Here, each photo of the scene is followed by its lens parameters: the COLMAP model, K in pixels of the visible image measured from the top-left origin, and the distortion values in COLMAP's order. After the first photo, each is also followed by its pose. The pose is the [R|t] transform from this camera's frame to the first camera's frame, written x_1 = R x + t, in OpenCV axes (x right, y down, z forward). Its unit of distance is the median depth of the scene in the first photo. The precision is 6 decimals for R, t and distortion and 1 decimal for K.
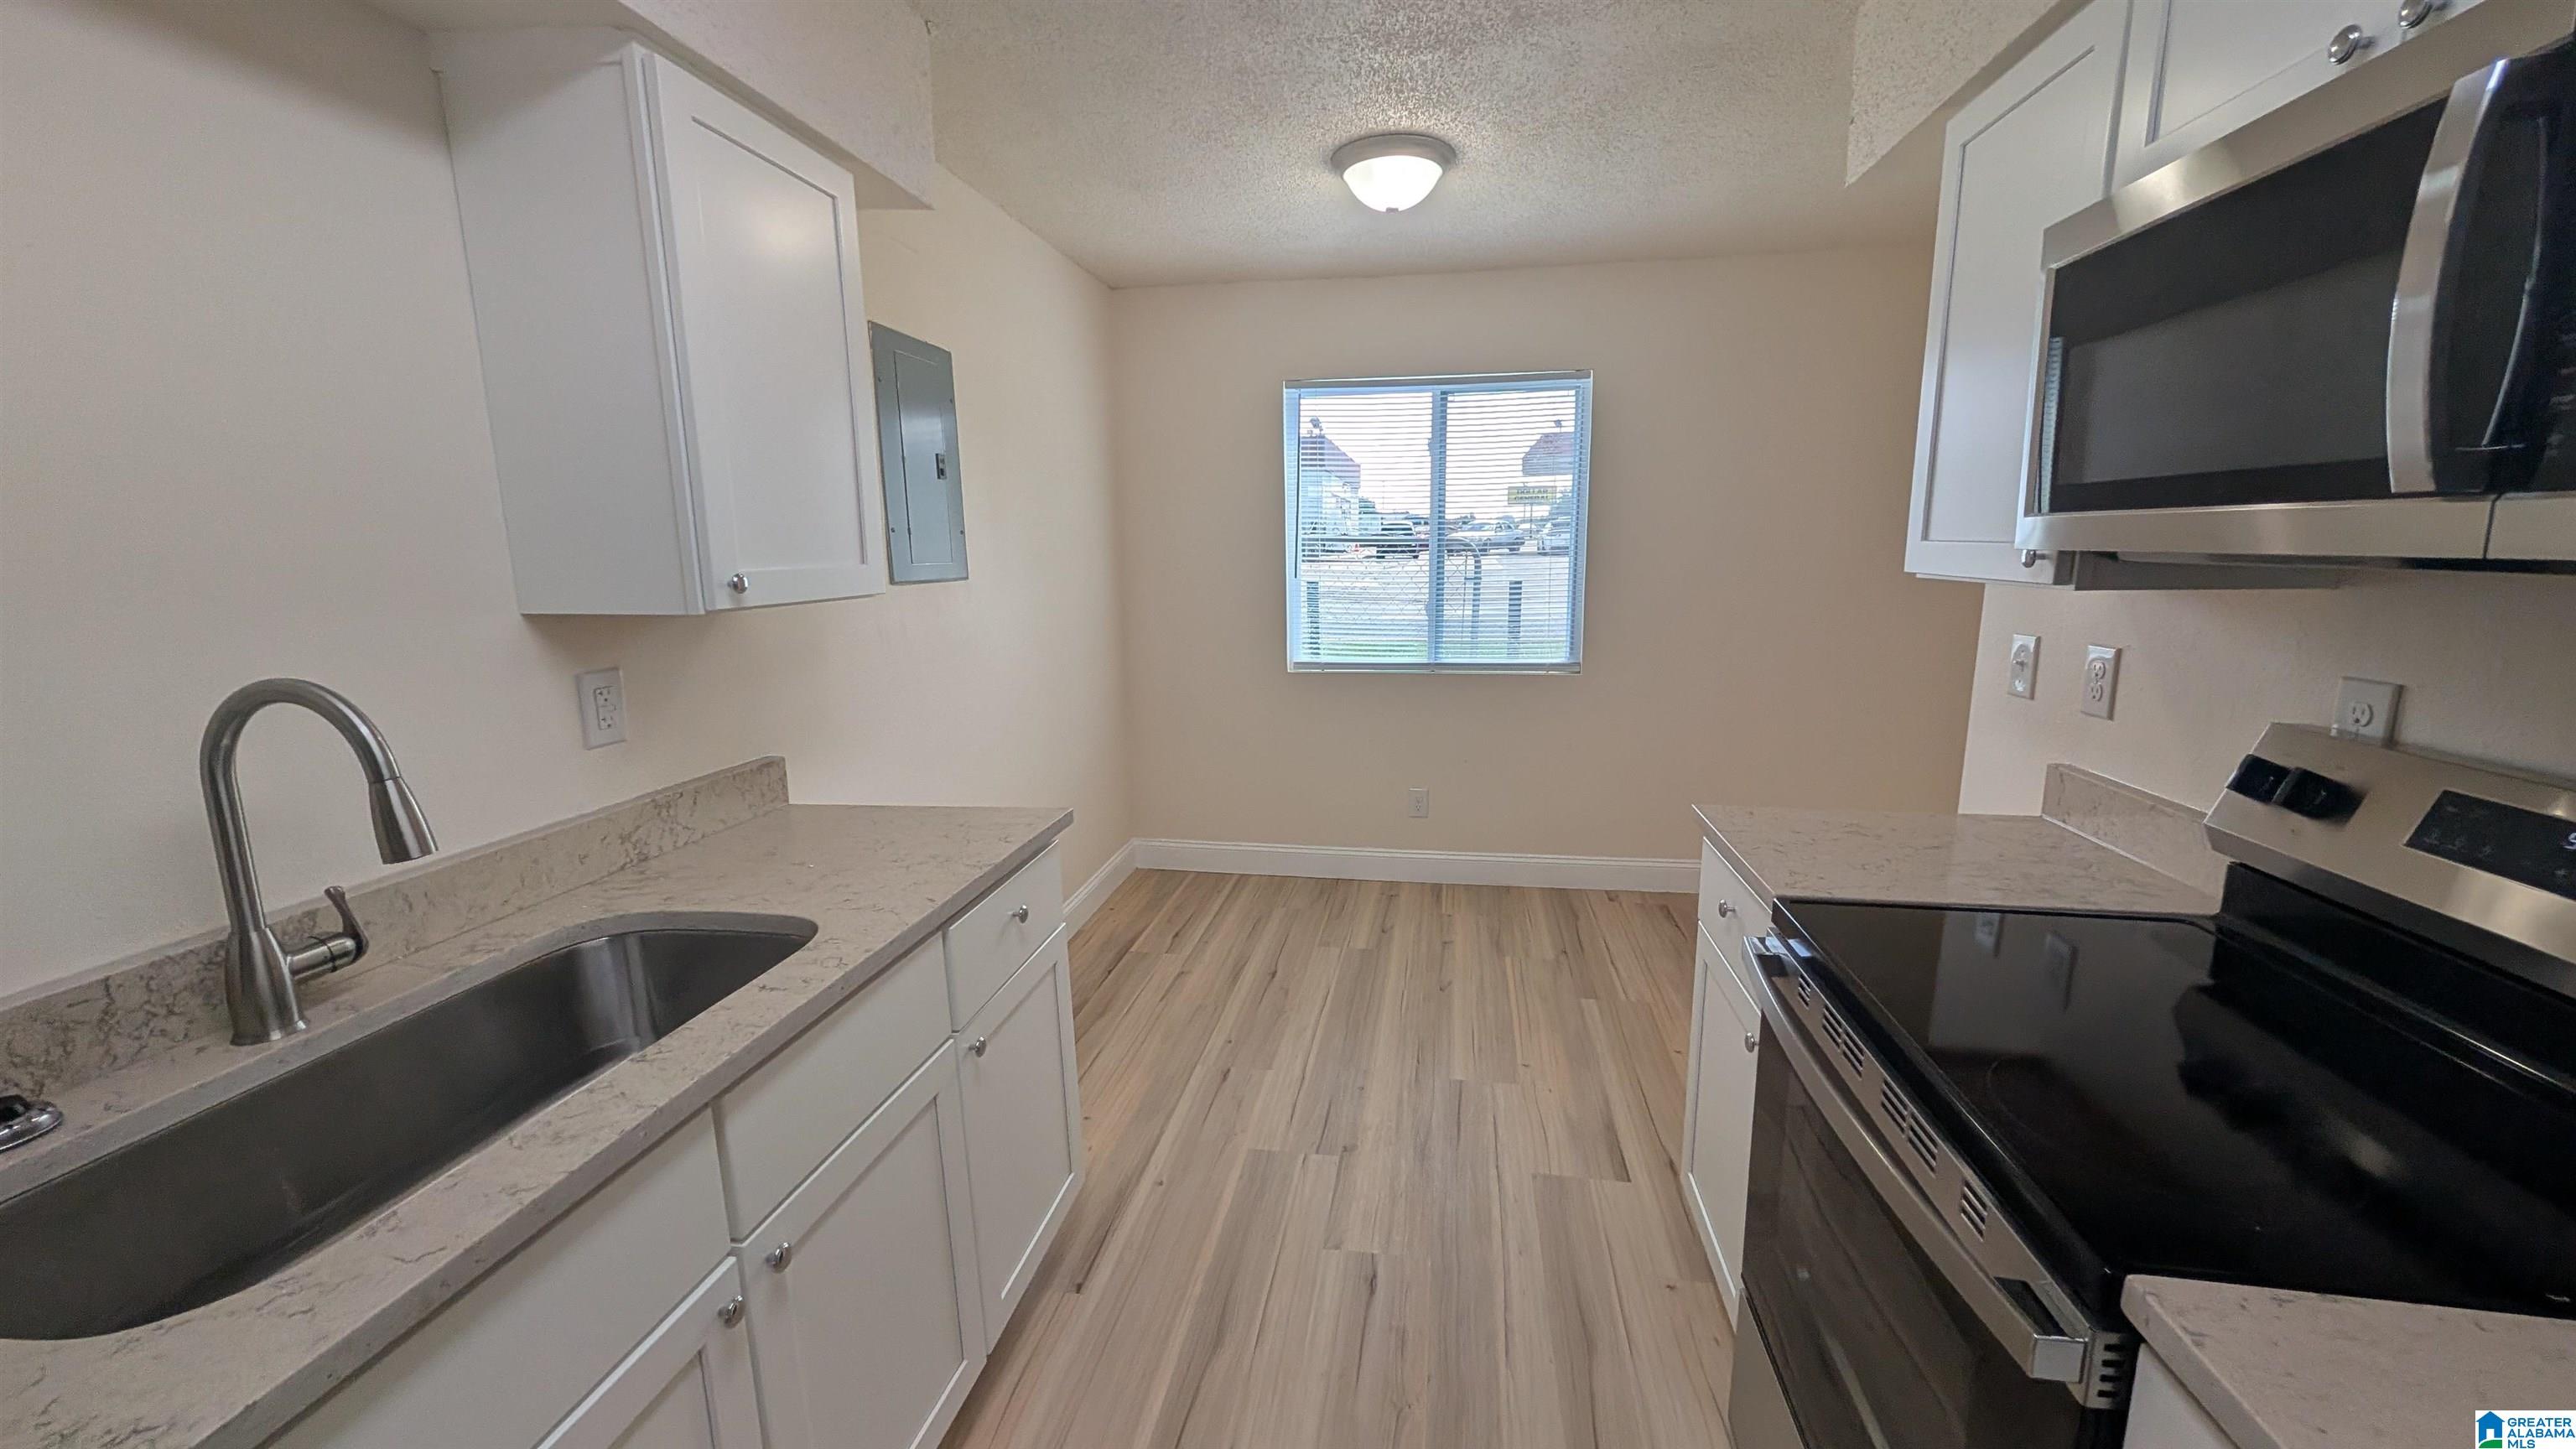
lens RADIAL K [[981.1, 0, 1296.5], [0, 981.1, 719.1], [0, 0, 1]] dist [-0.017554, 0.005454]
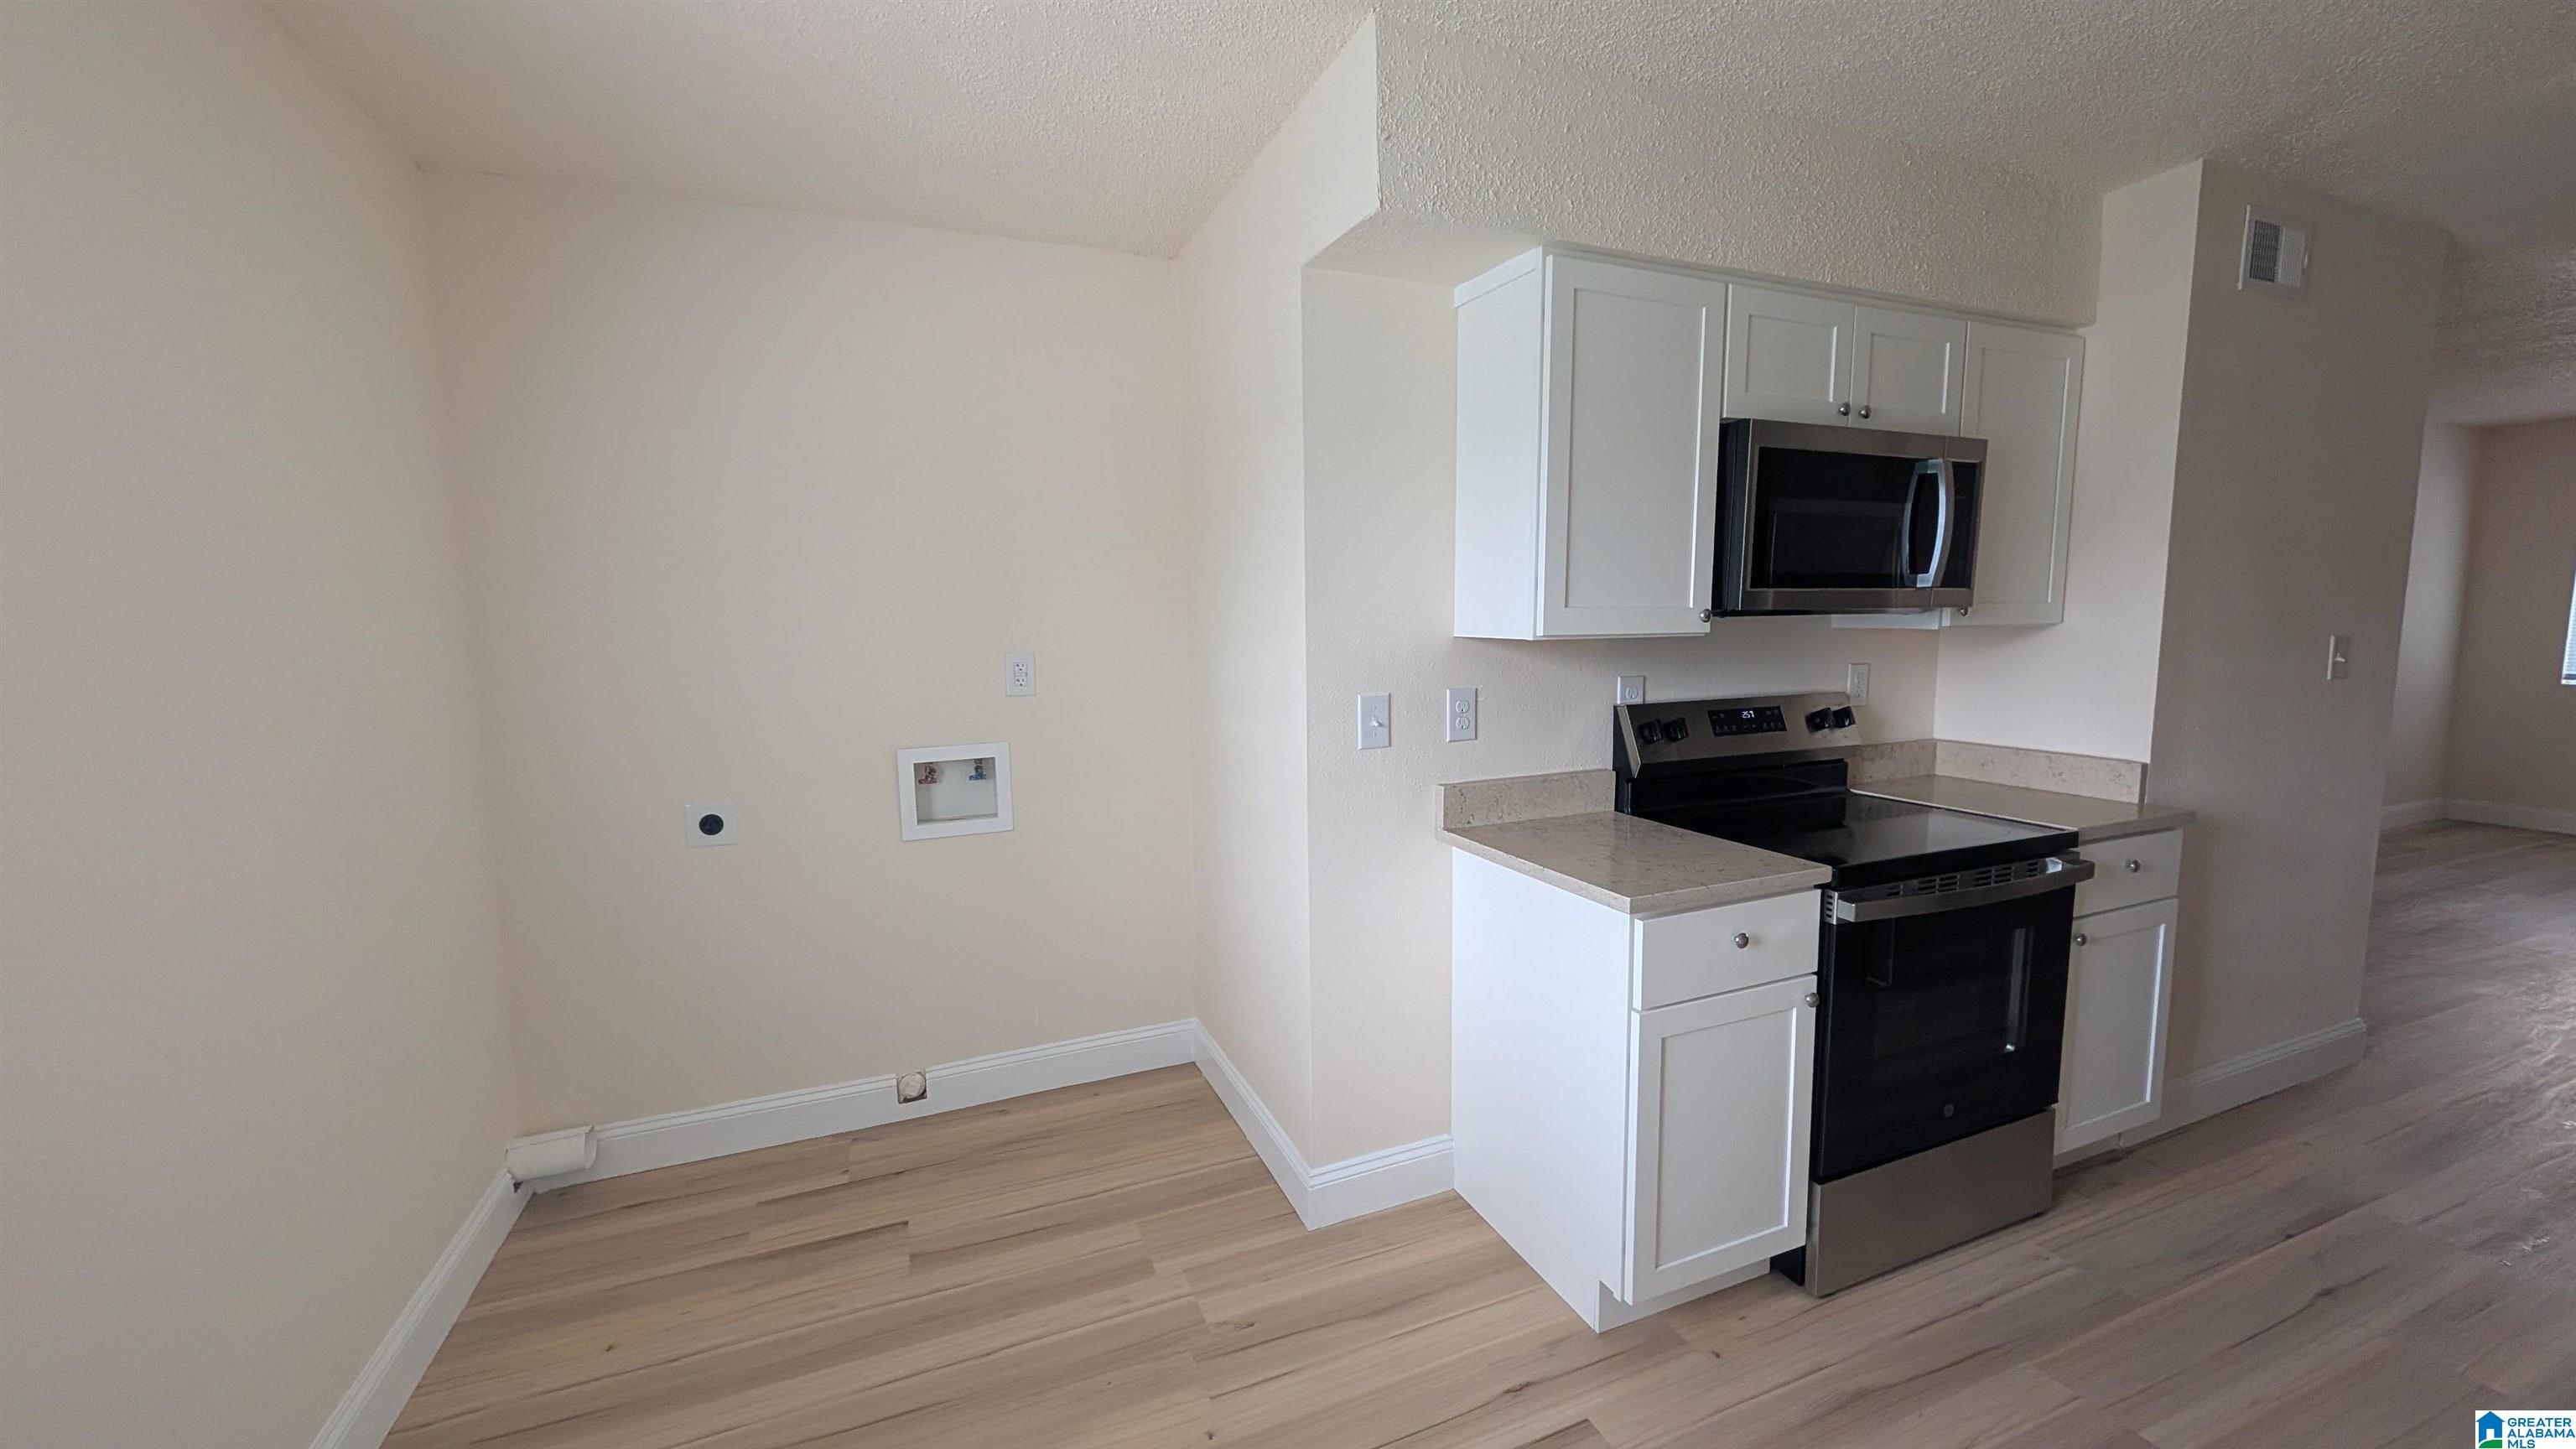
lens RADIAL K [[977.2, 0, 1290.6], [0, 977.2, 716.9], [0, 0, 1]] dist [0.009343, -0.003492]
pose [[-0.514541, -0.080517, 0.853677, -0.257320], [0.171453, 0.965815, 0.194435, -0.420571], [-0.840149, 0.246410, -0.483147, 2.293889]]
